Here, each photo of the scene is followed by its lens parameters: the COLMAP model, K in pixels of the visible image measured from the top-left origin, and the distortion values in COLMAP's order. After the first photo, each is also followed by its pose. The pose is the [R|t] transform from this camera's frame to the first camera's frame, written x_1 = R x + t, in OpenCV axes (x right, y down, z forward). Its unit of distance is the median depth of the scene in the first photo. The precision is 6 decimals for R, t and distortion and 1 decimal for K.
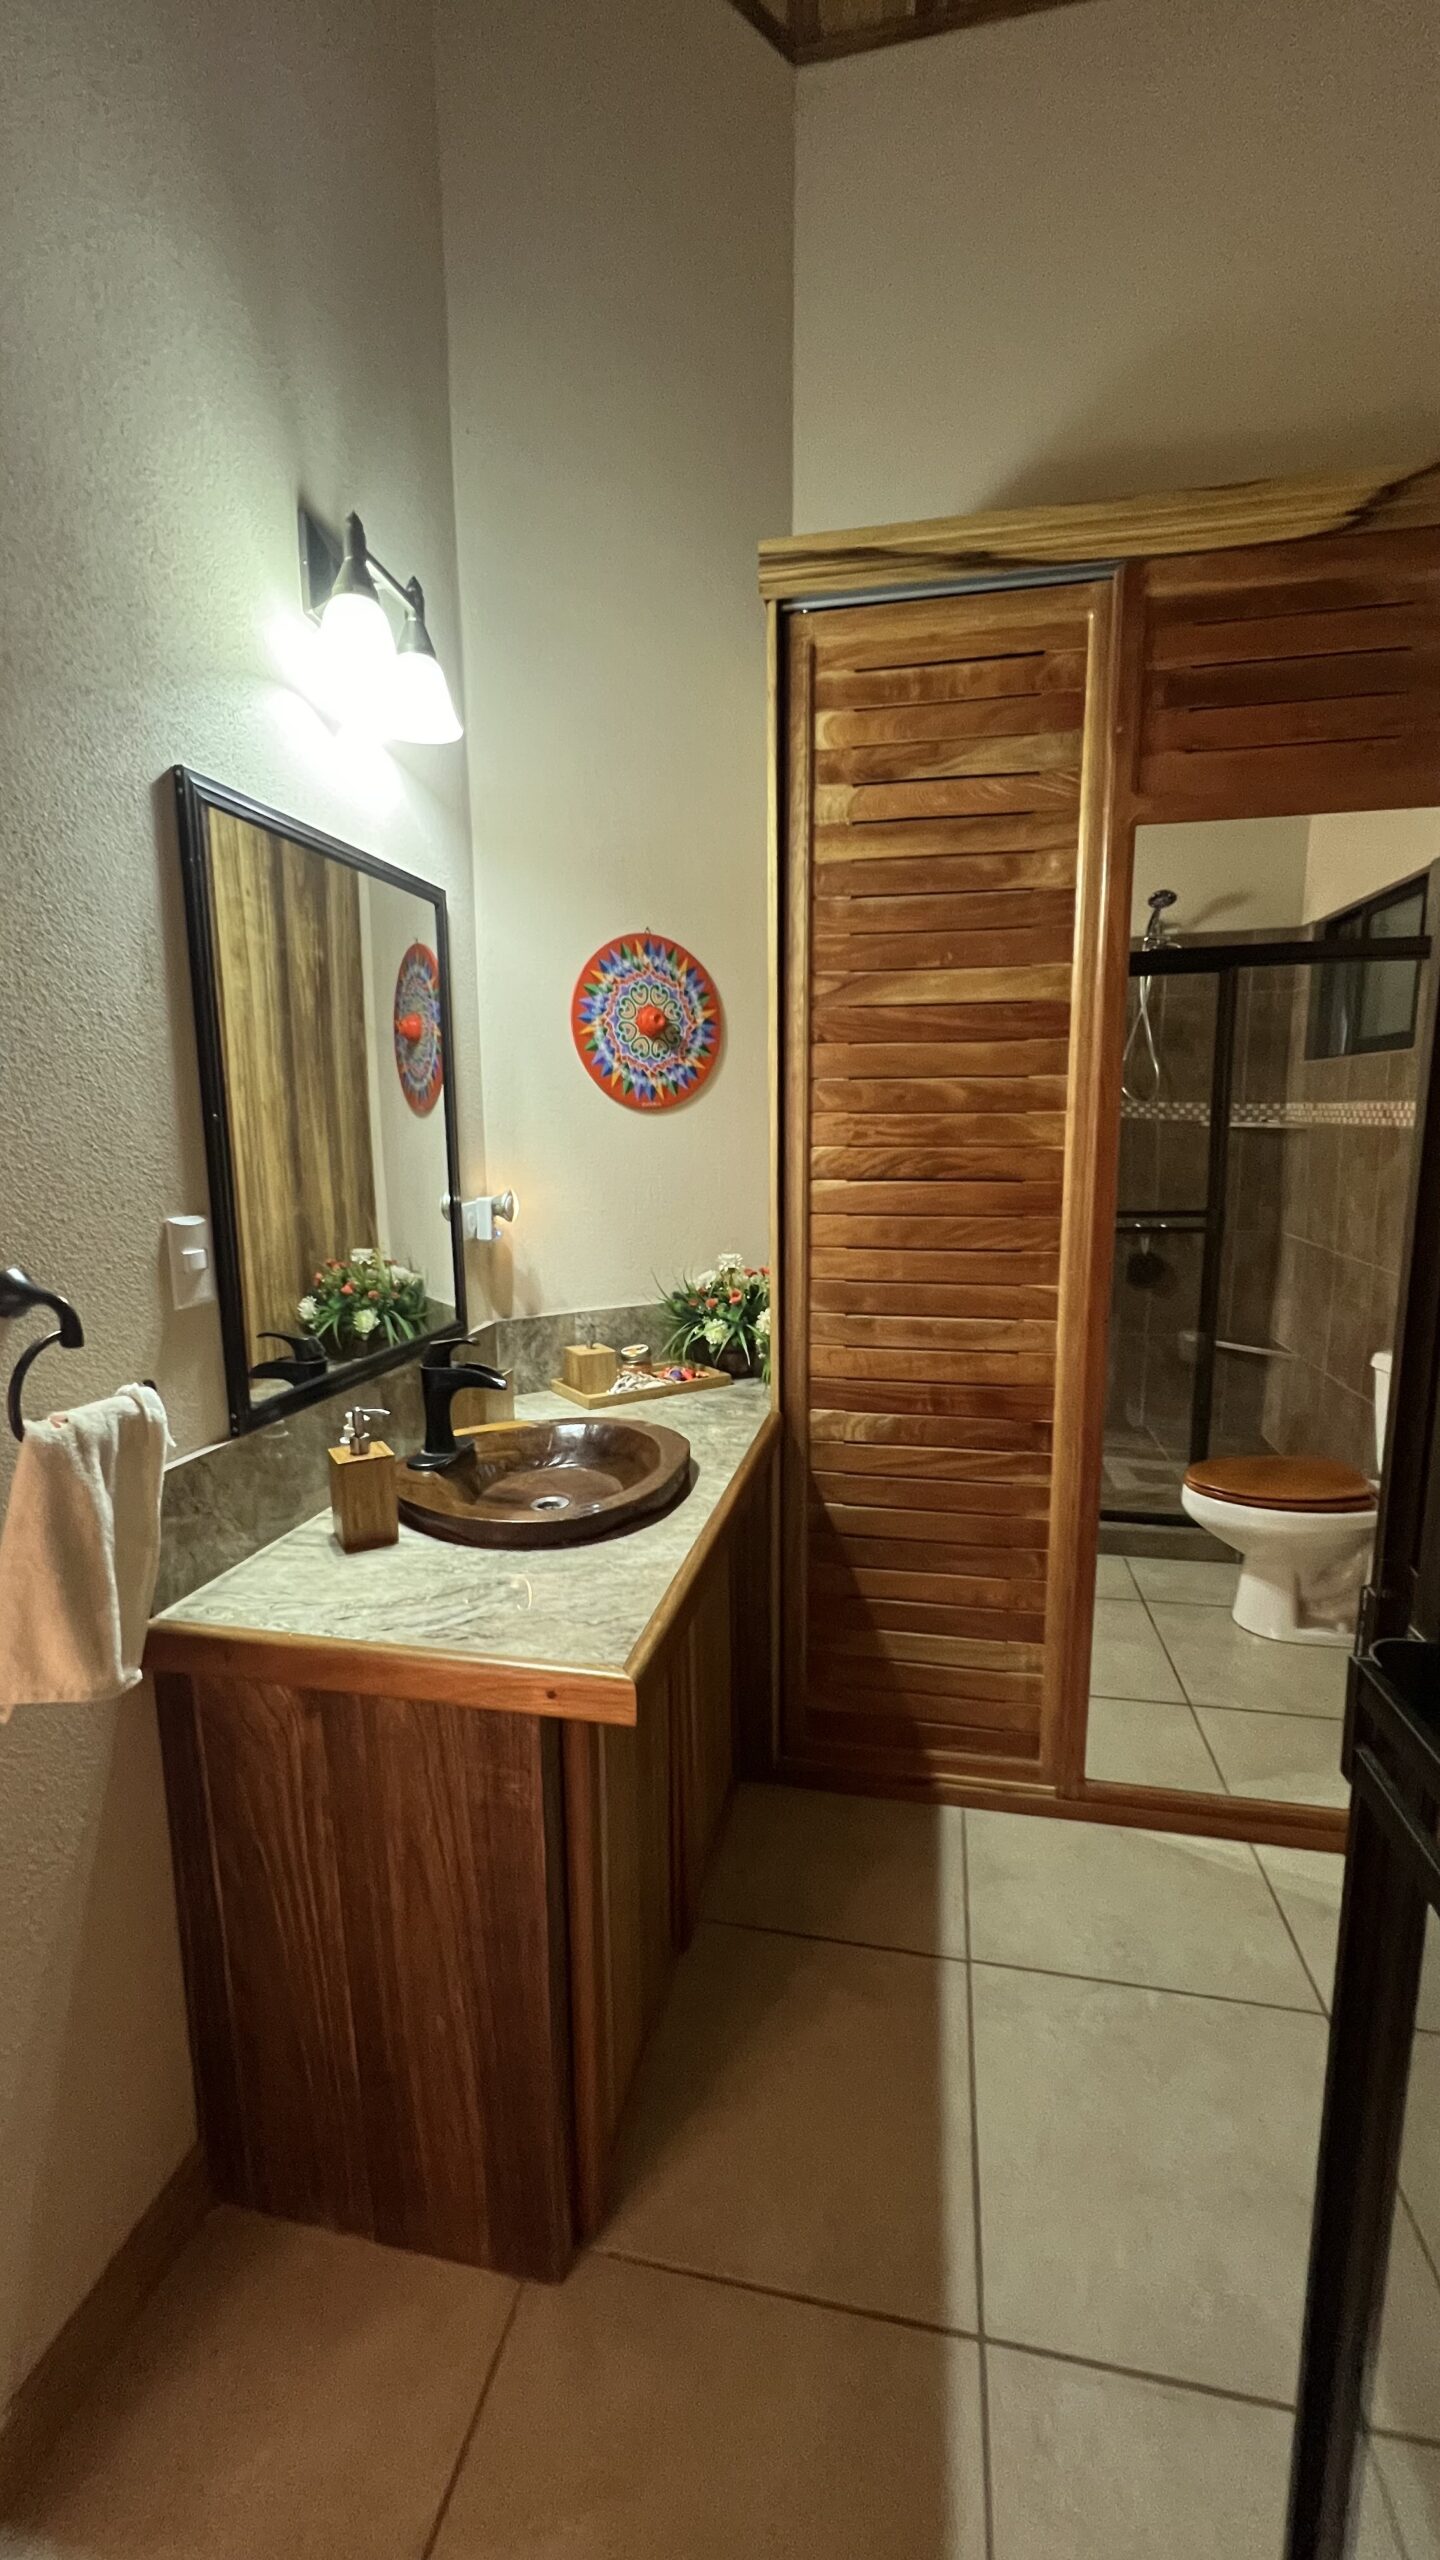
lens RADIAL K [[1021.8, 0, 720.9], [0, 1021.8, 1286.7], [0, 0, 1]] dist [-0.002671, 0.000288]
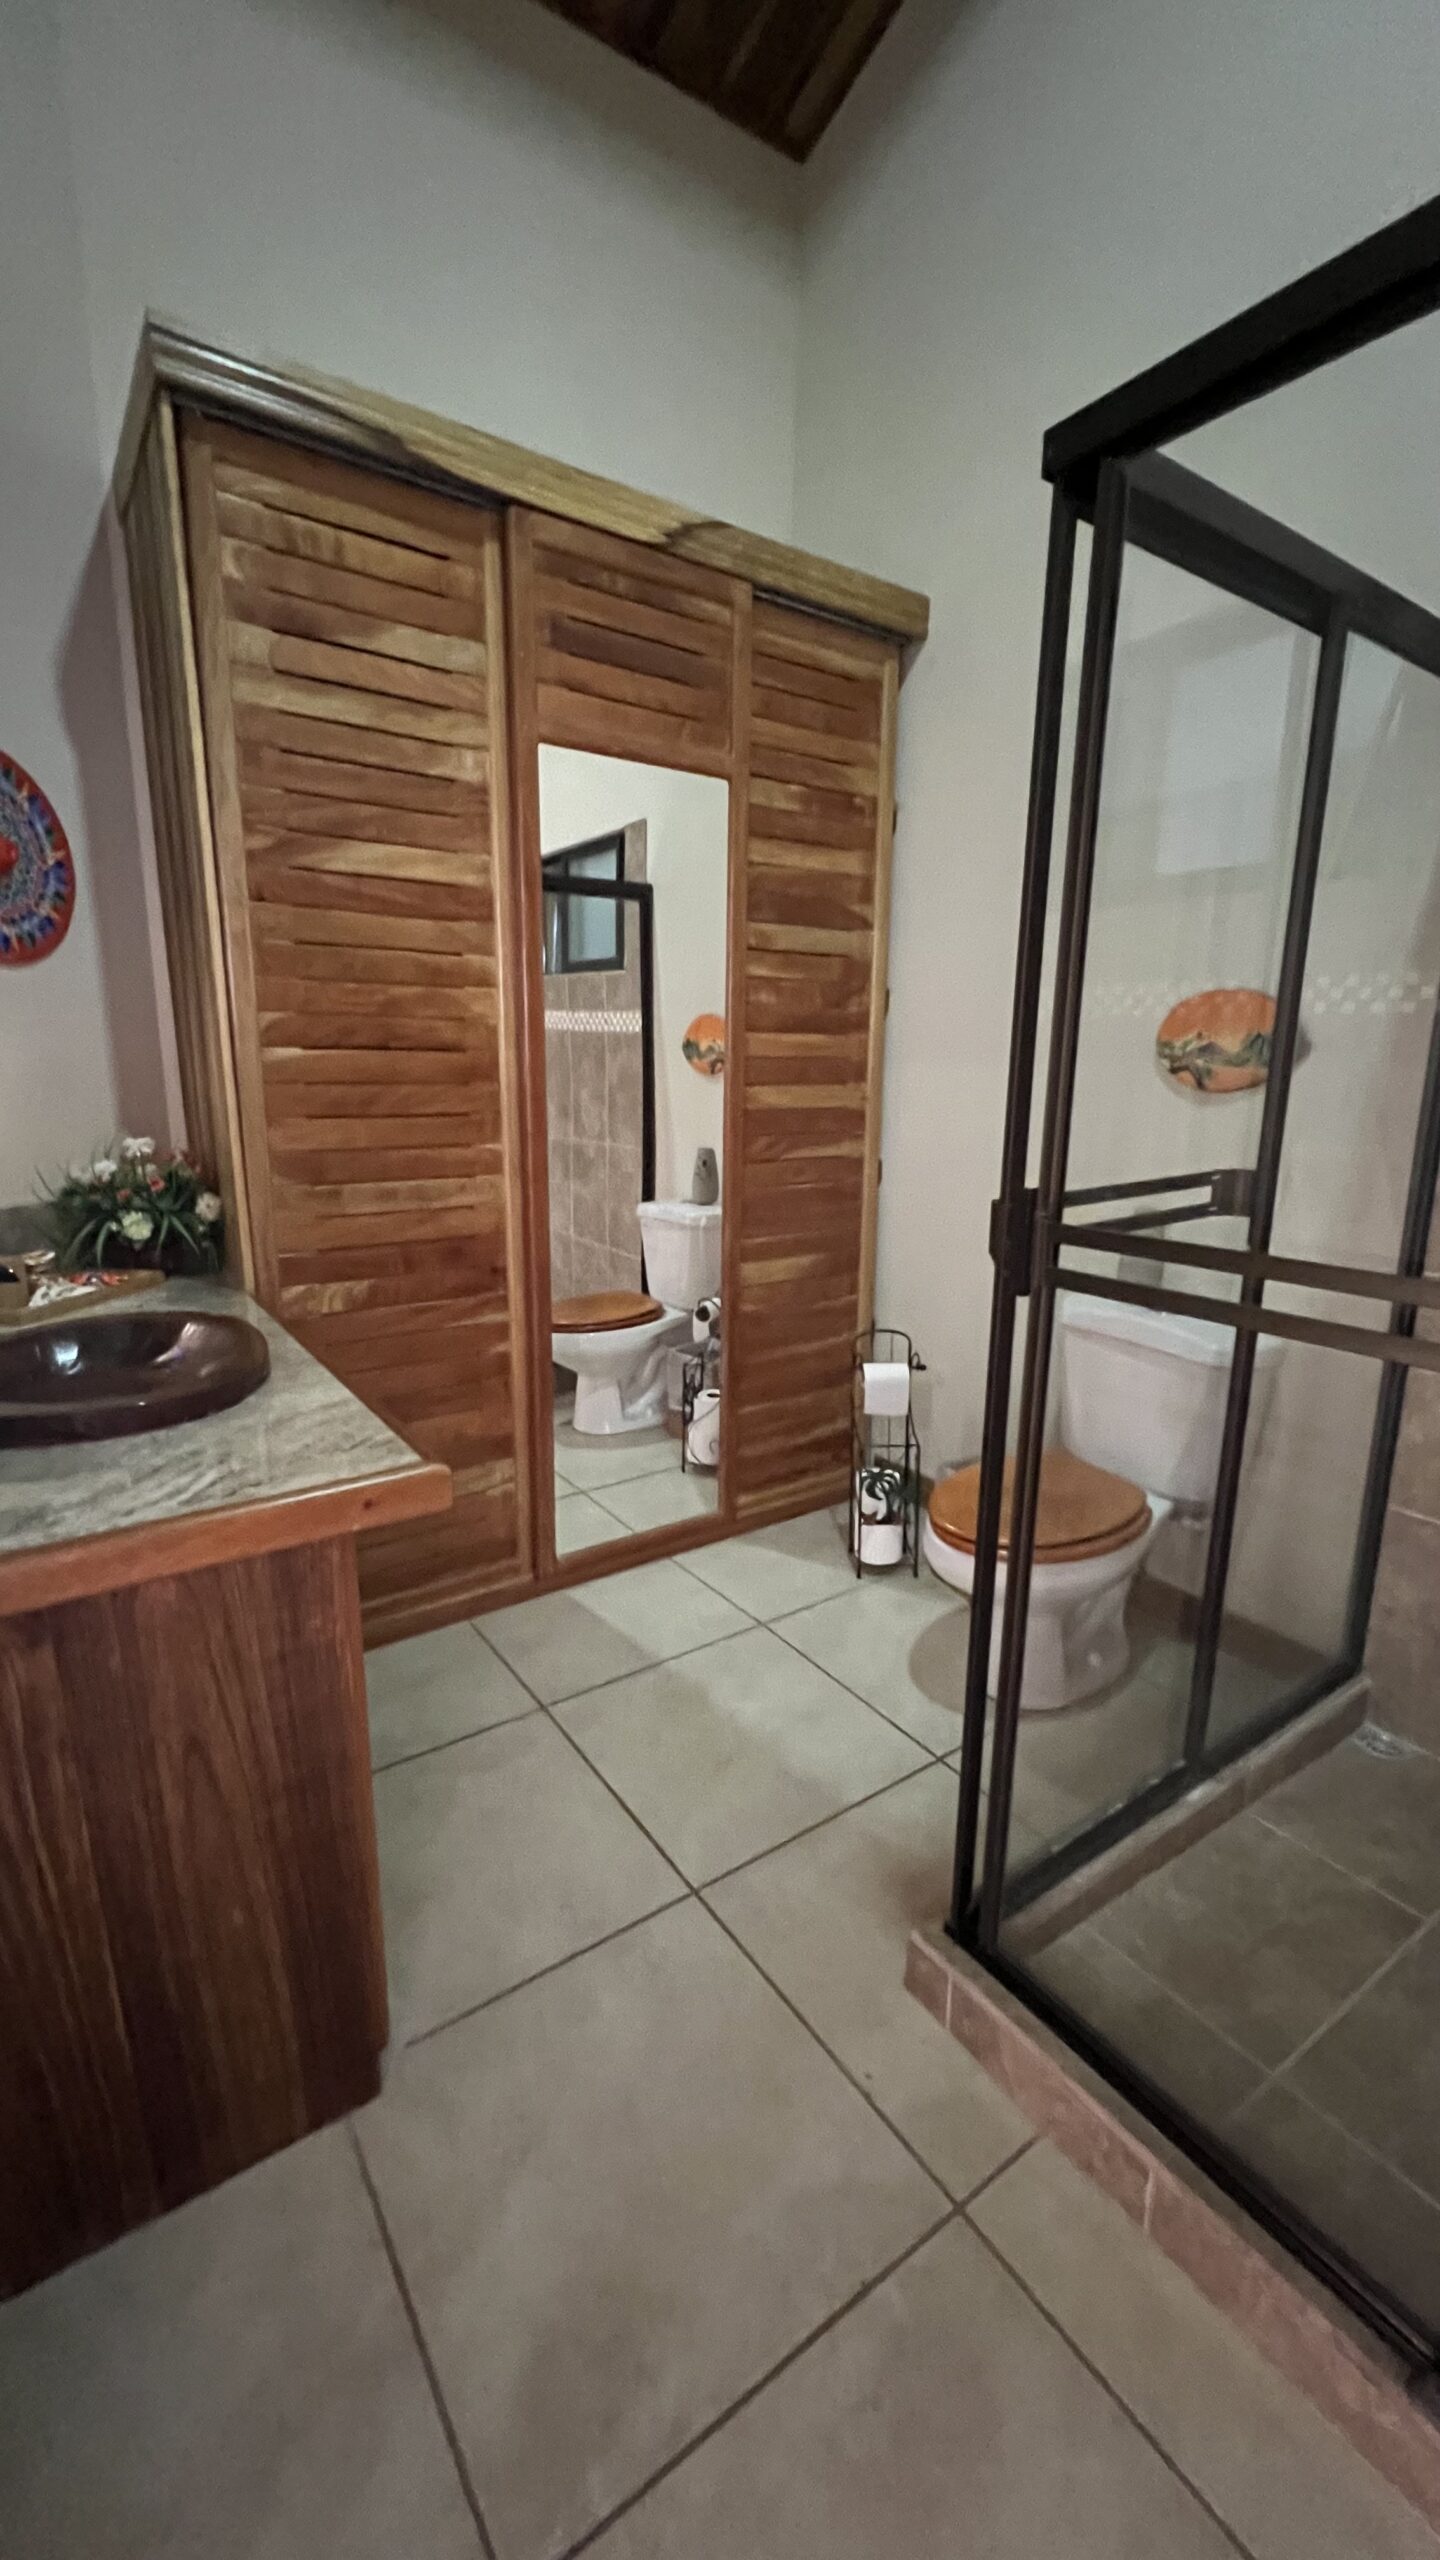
lens RADIAL K [[1021.8, 0, 716.7], [0, 1021.8, 1283.5], [0, 0, 1]] dist [-0.002671, 0.000288]
pose [[0.689861, -0.139427, 0.710388, -0.319269], [0.097595, 0.990232, 0.099577, 0.059408], [-0.717333, 0.000636, 0.696730, 0.024238]]
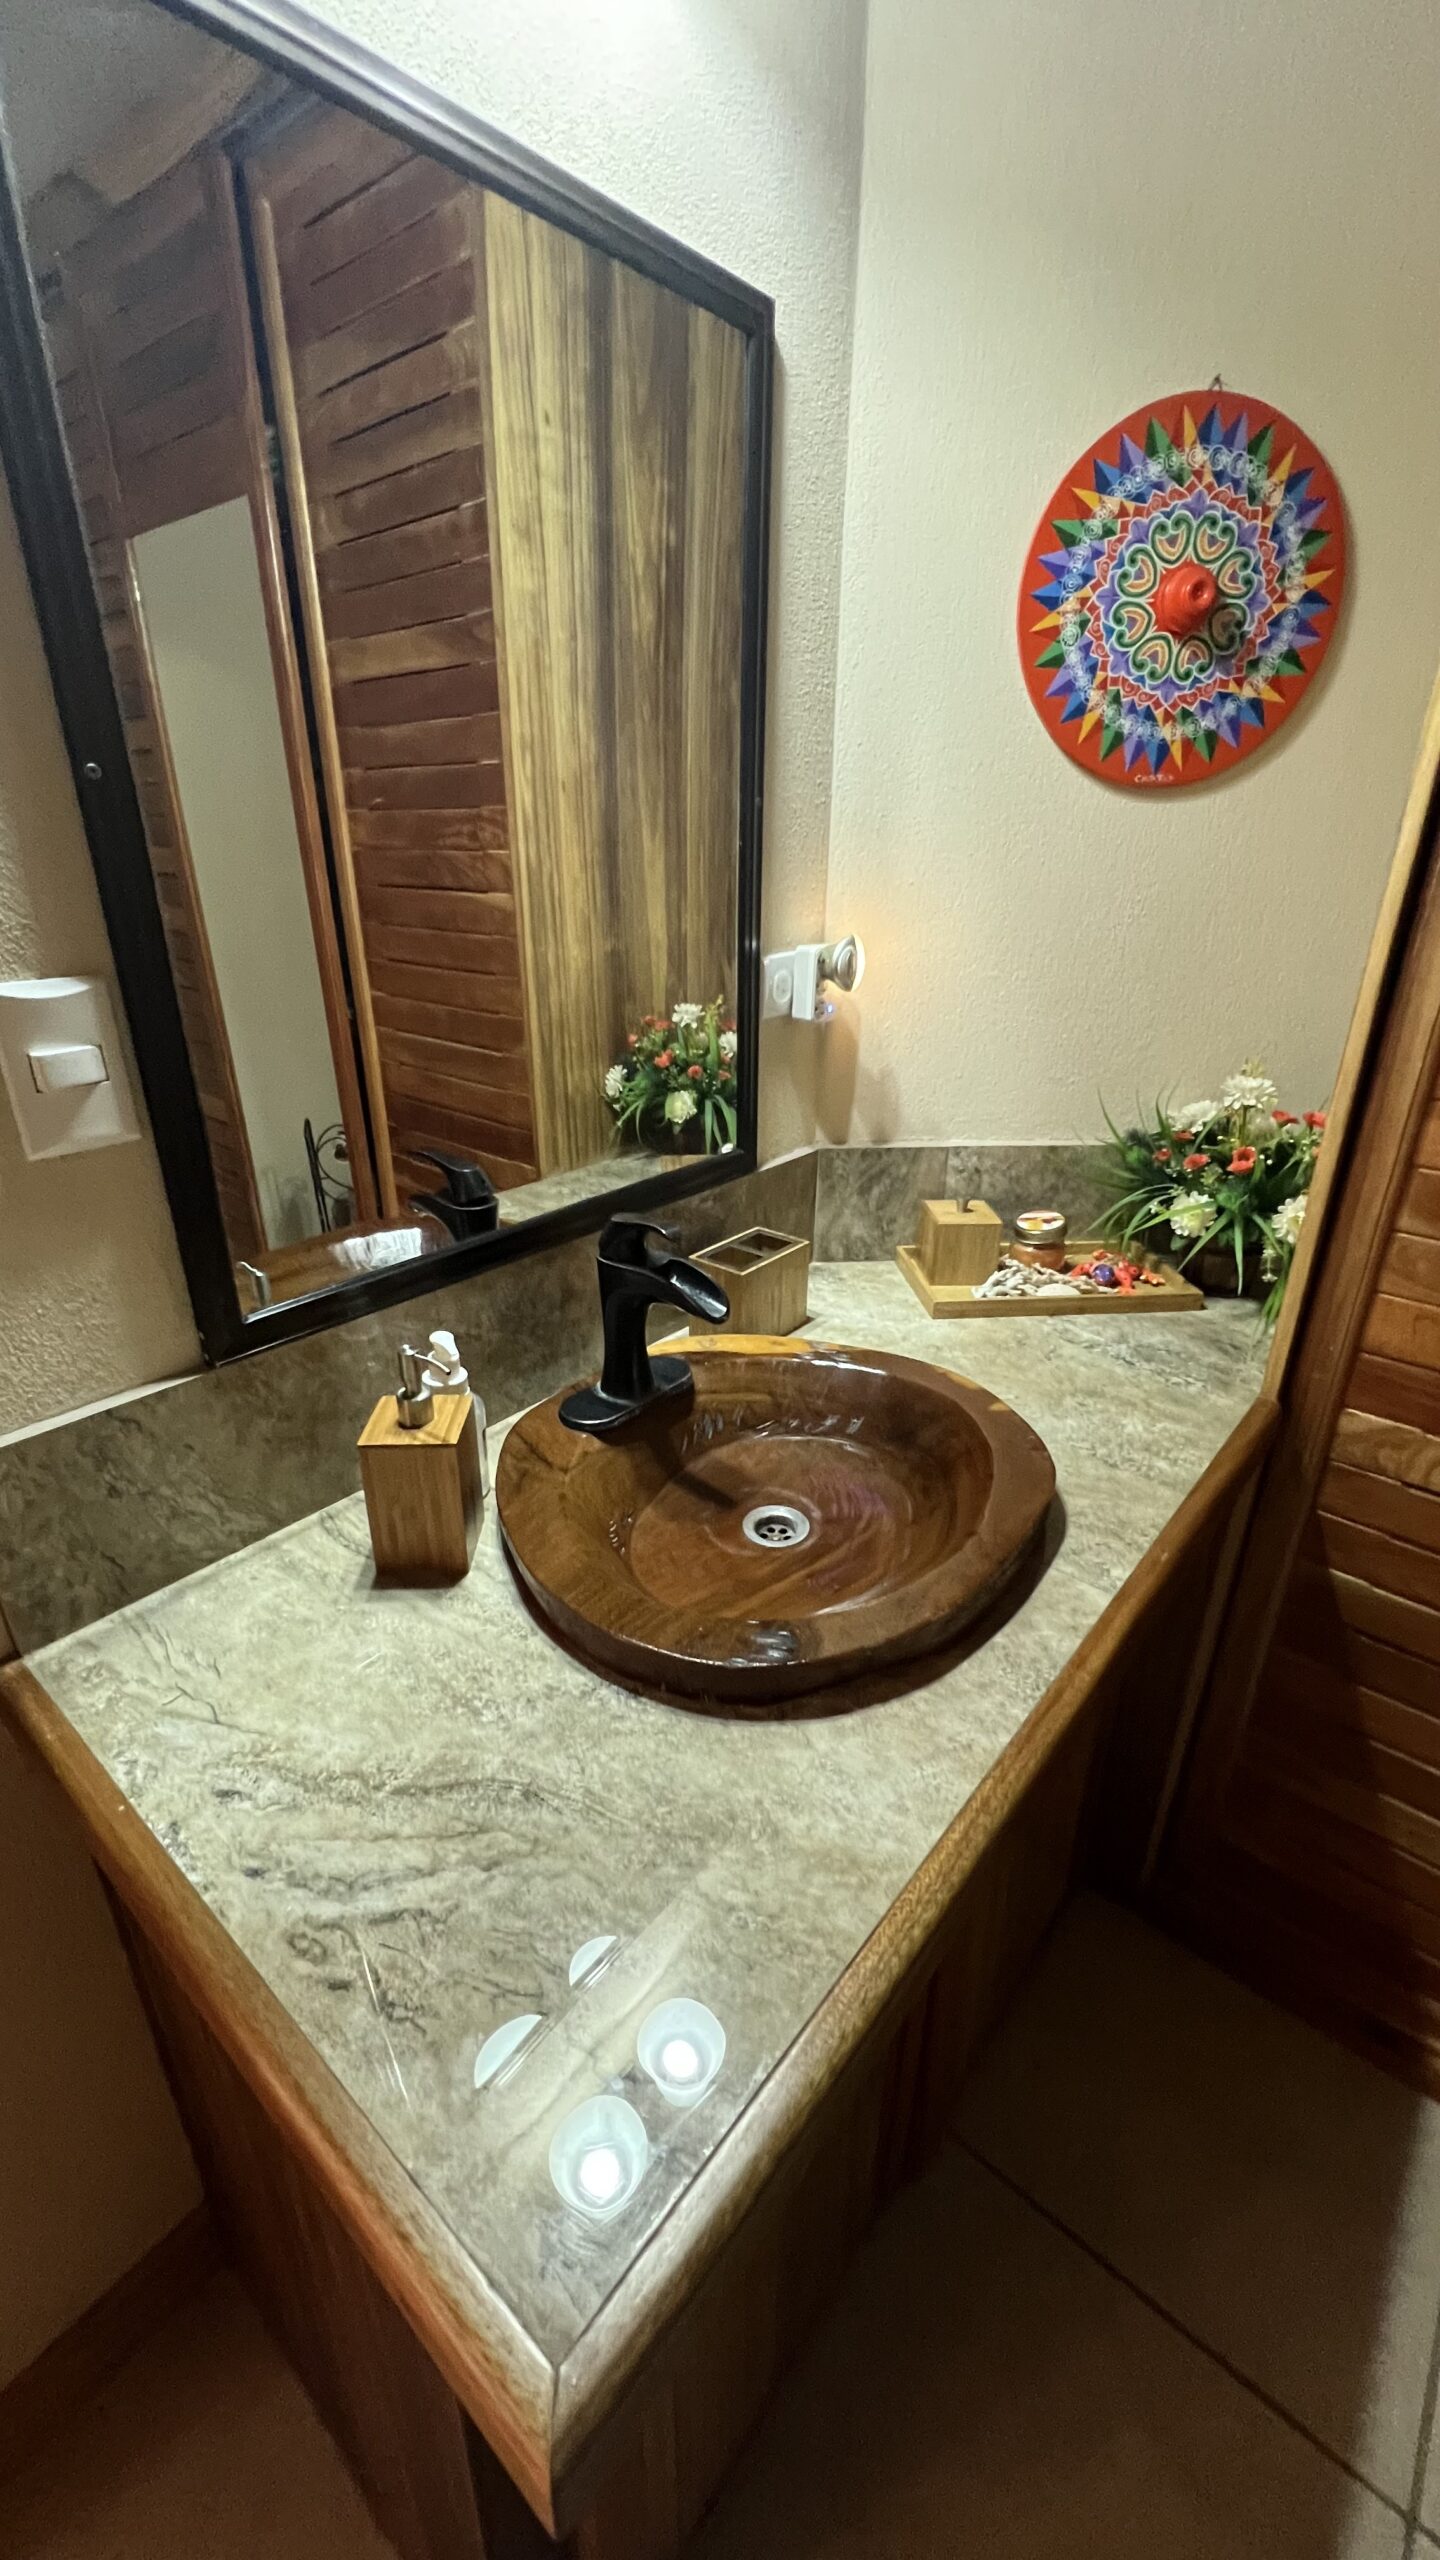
lens RADIAL K [[1021.8, 0, 715.5], [0, 1021.8, 1285.0], [0, 0, 1]] dist [-0.002671, 0.000288]
pose [[0.878633, 0.205301, -0.431109, 0.016580], [-0.088410, 0.957186, 0.275642, -0.055975], [0.469241, -0.204074, 0.859166, 0.411882]]
